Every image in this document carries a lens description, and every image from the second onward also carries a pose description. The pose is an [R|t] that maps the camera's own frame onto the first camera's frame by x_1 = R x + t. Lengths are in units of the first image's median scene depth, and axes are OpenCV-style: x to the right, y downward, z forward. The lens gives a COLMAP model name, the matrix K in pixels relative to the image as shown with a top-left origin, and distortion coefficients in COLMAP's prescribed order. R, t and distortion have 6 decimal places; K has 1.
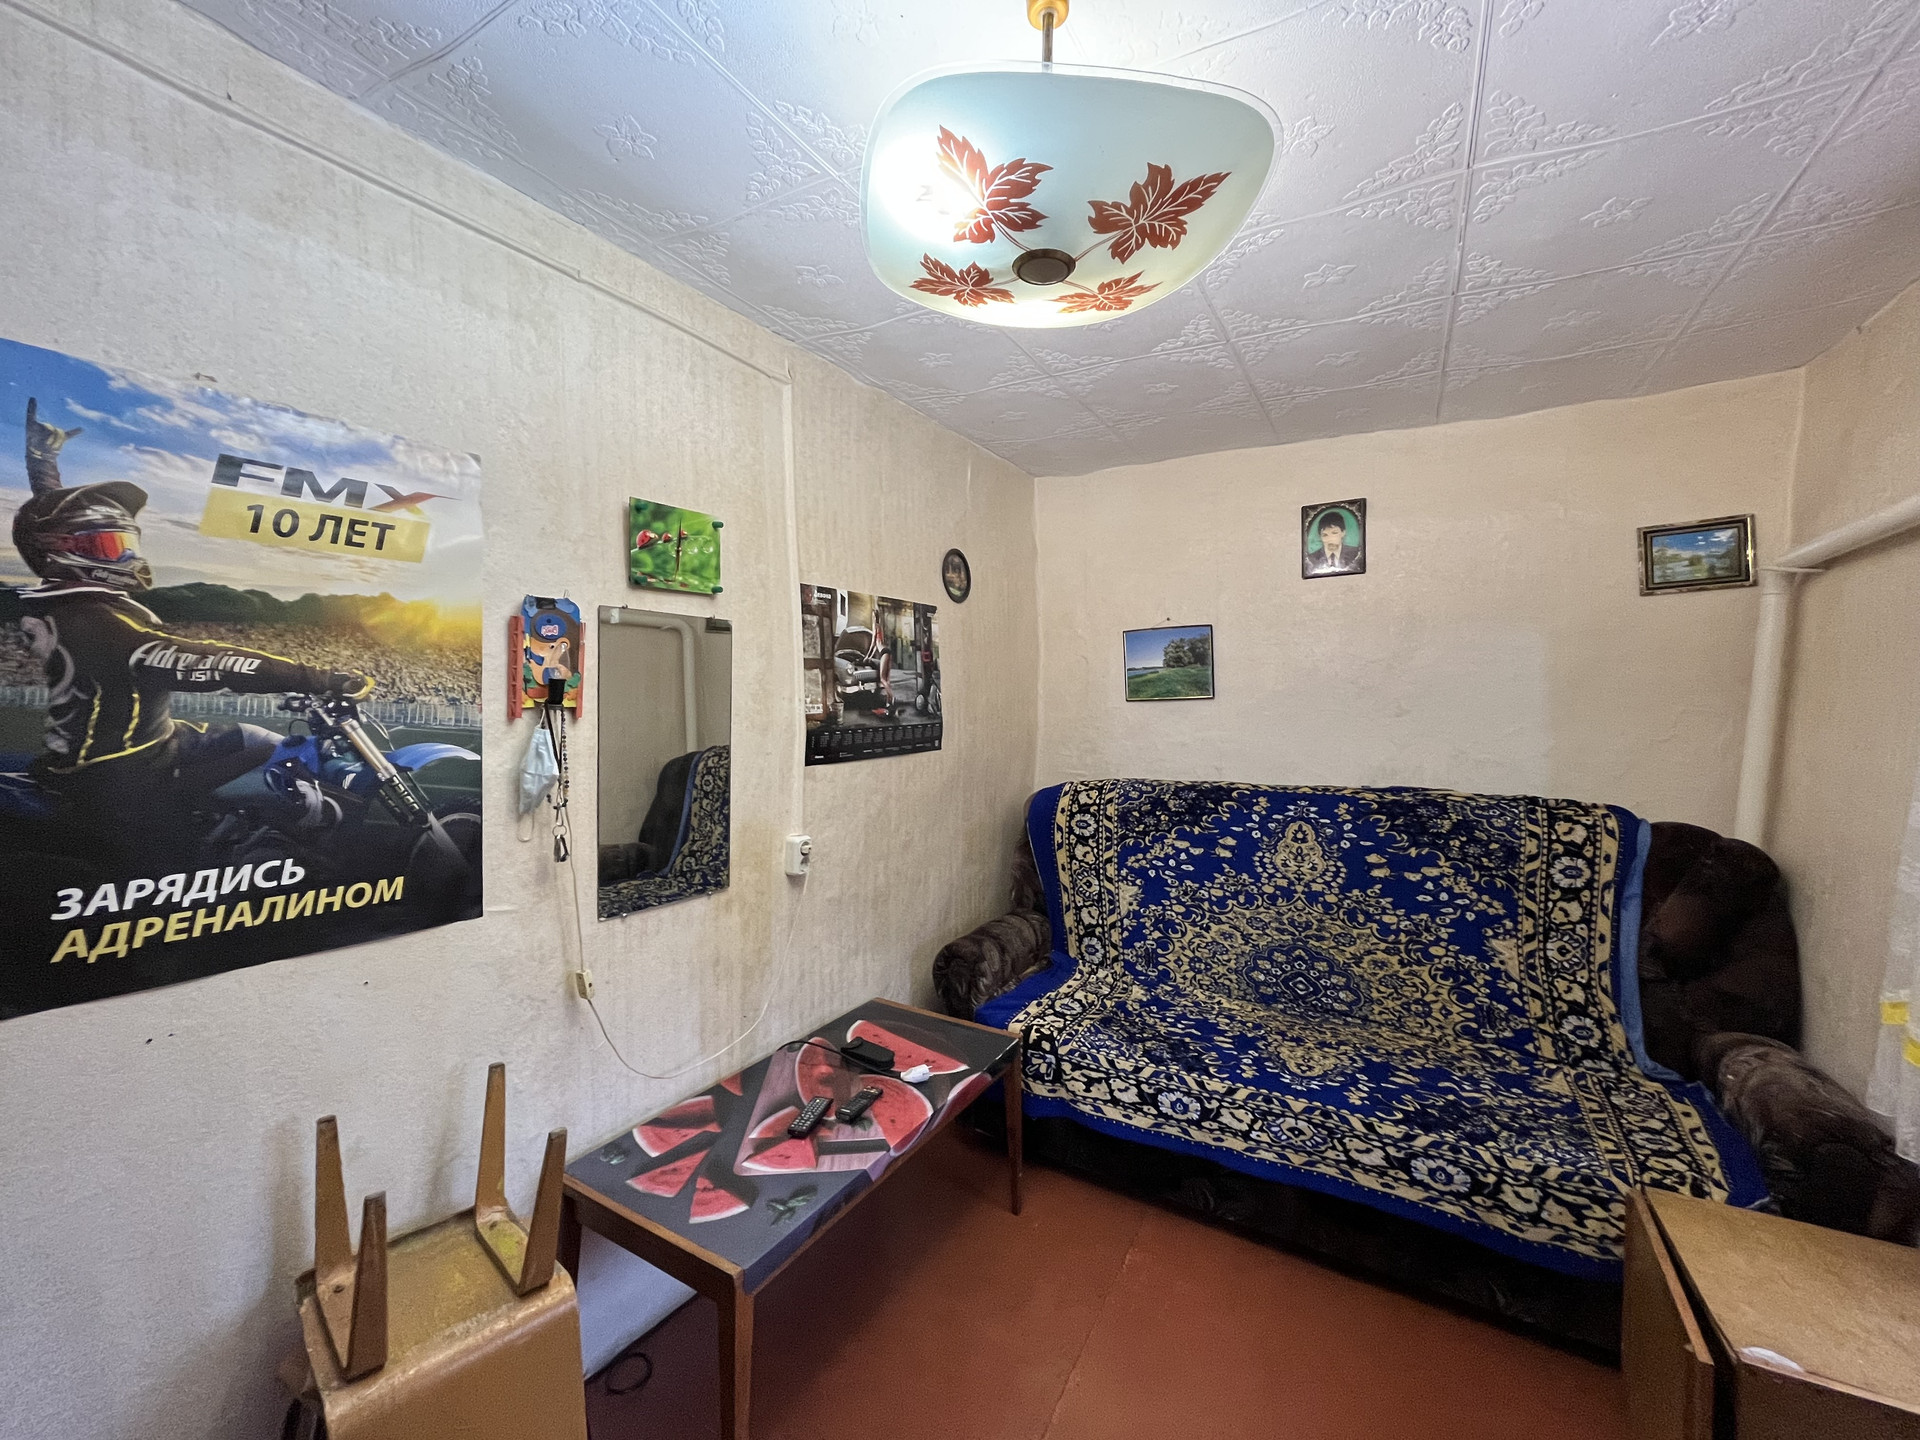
lens RADIAL K [[780.3, 0, 959.7], [0, 780.3, 715.6], [0, 0, 1]] dist [-0.003294, -0.000012]
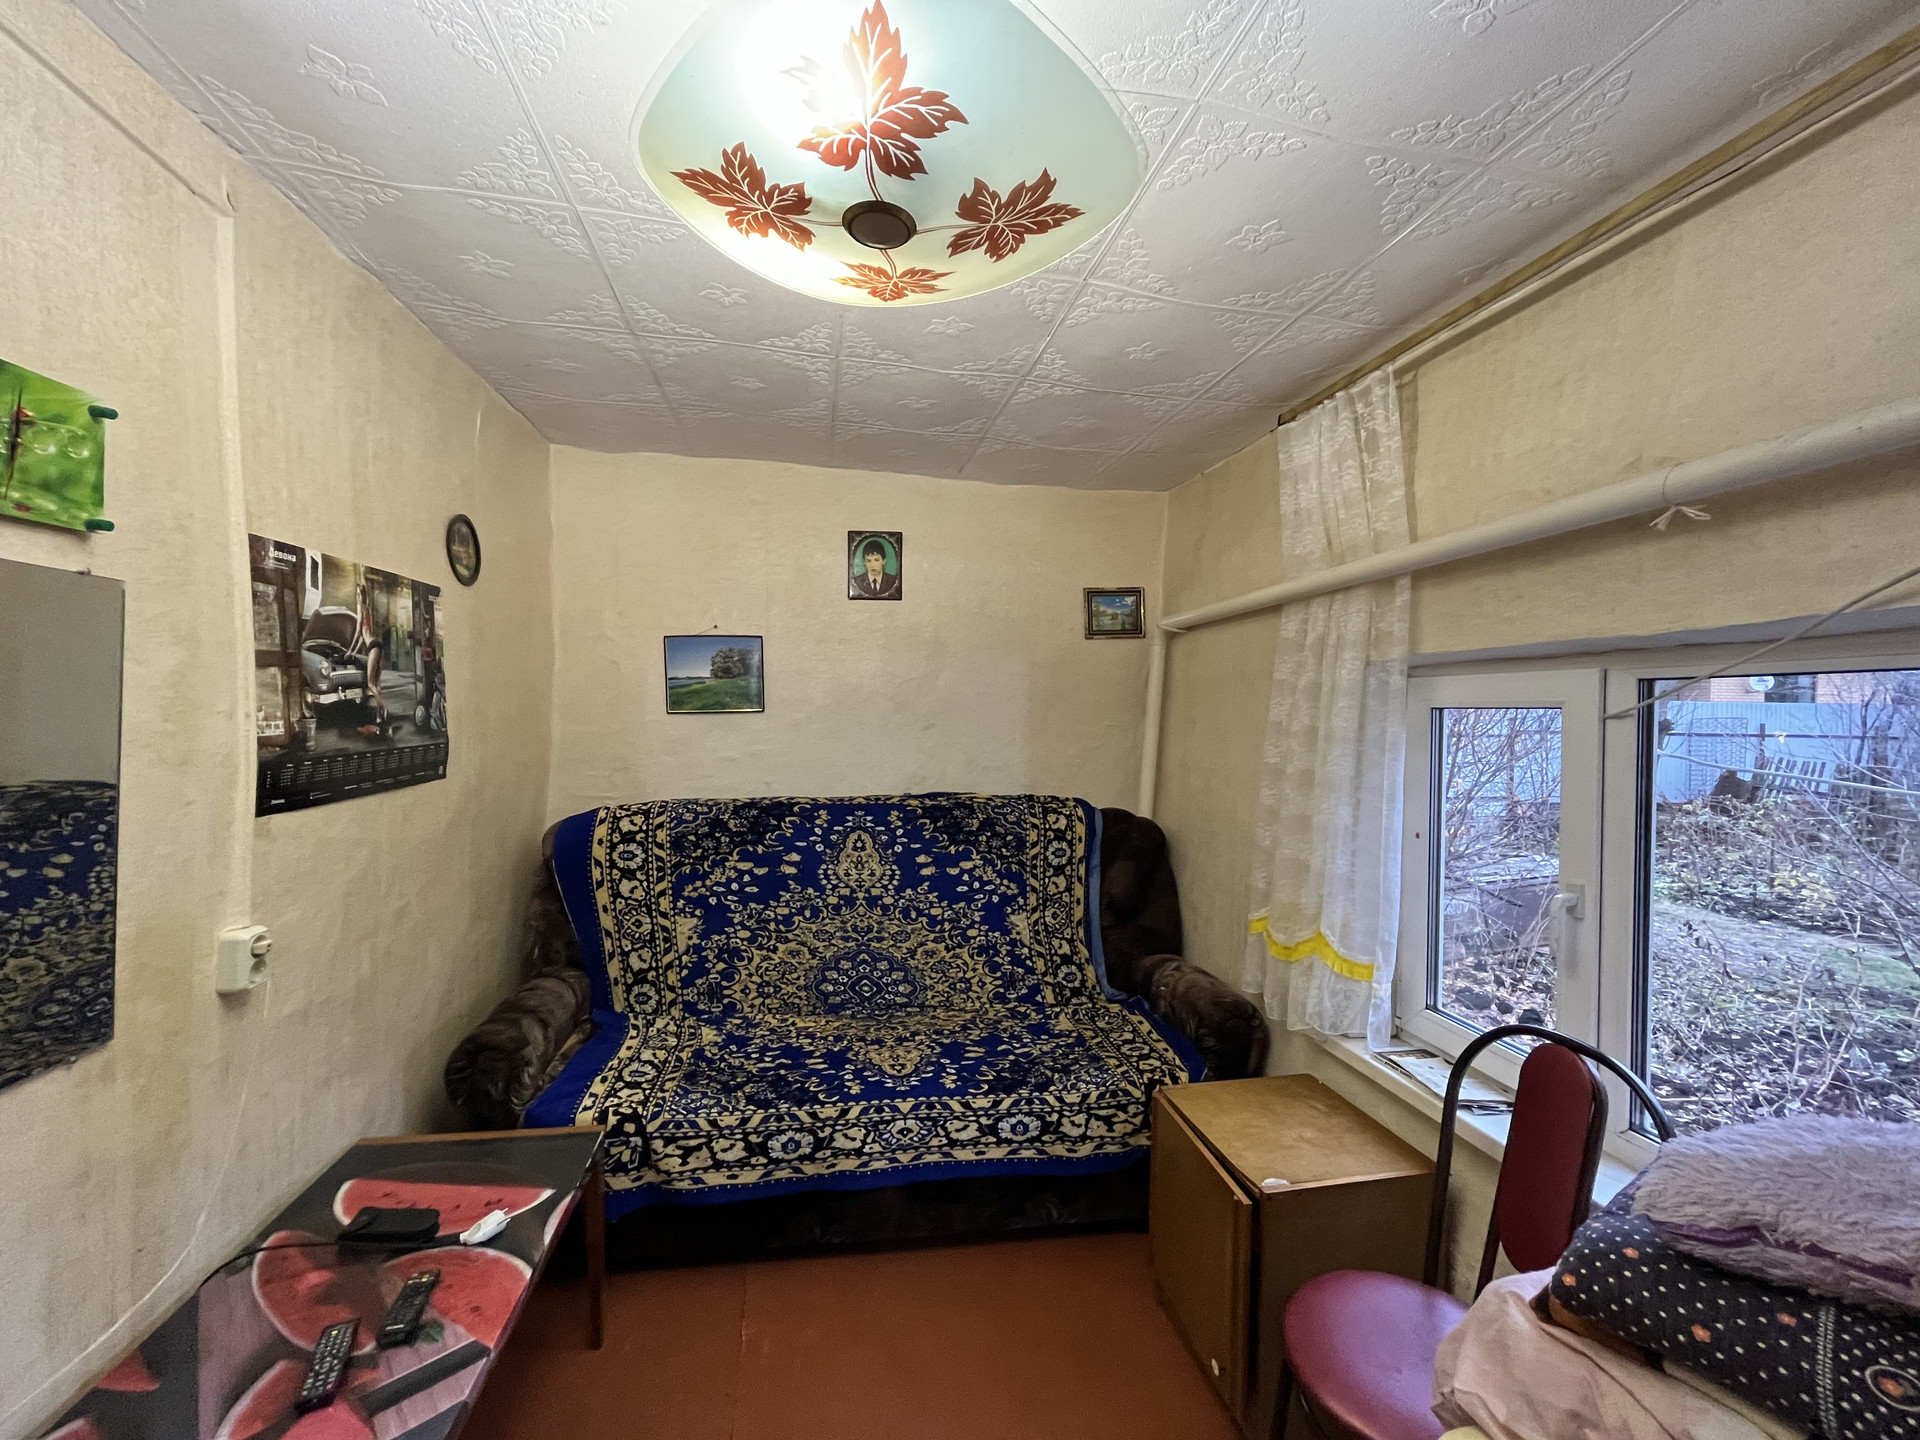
lens RADIAL K [[780.3, 0, 959.7], [0, 780.3, 715.6], [0, 0, 1]] dist [-0.003294, -0.000012]
pose [[0.762836, 0.004556, 0.646576, -0.157315], [-0.000553, 0.999979, -0.006394, -0.014518], [-0.646591, 0.004520, 0.762823, 0.124731]]
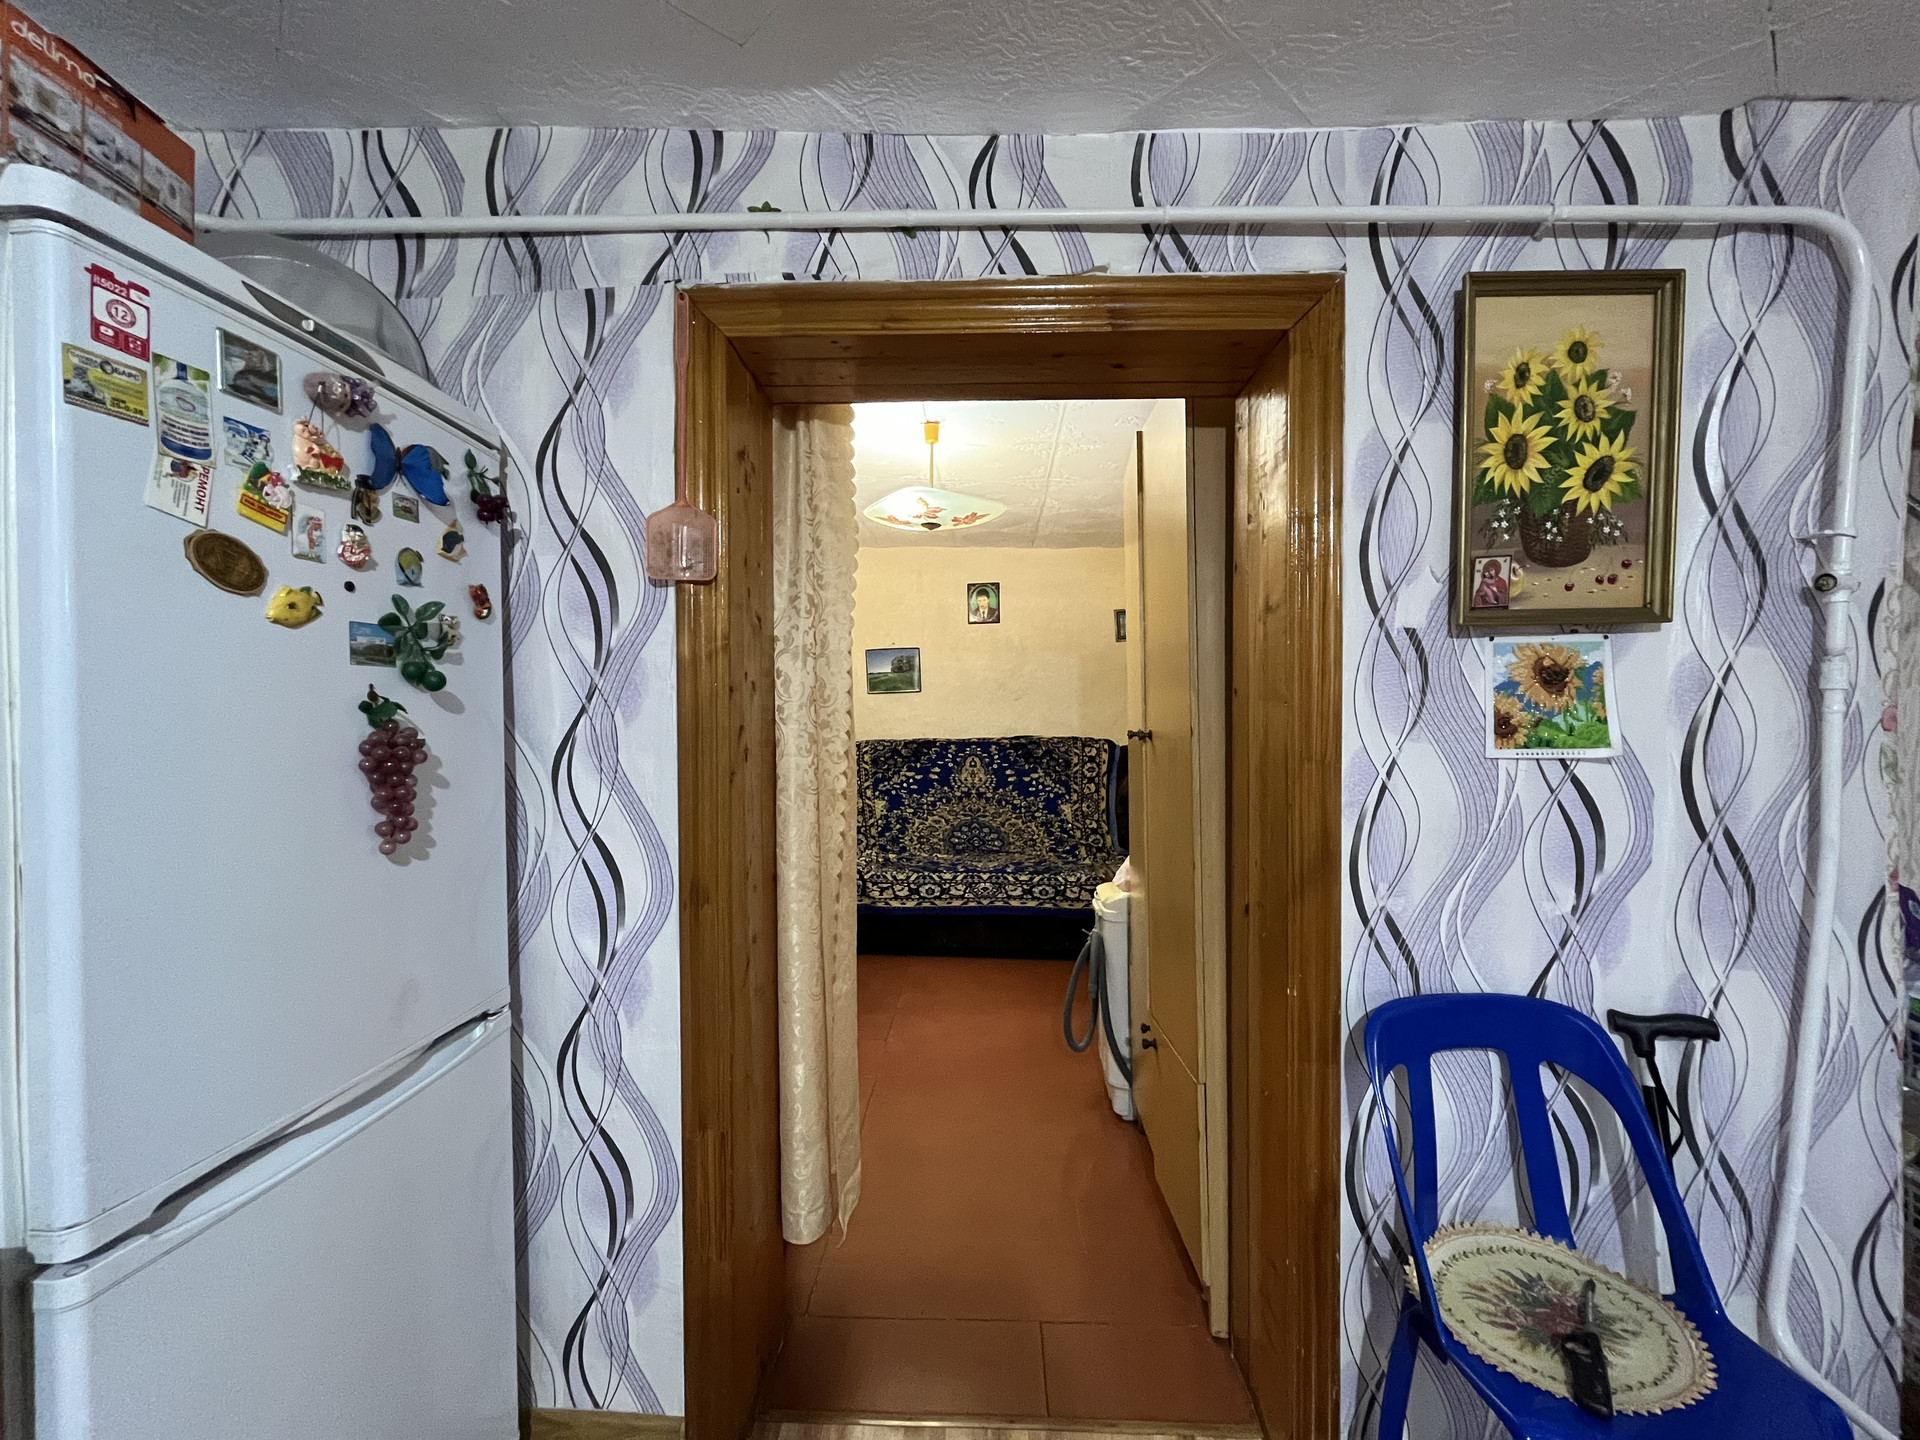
lens RADIAL K [[780.3, 0, 959.7], [0, 780.3, 715.6], [0, 0, 1]] dist [-0.003294, -0.000012]
pose [[0.889662, -0.002719, 0.456612, -0.486812], [0.014801, 0.999629, -0.022886, 0.092382], [-0.456380, 0.027119, 0.889372, -0.706811]]
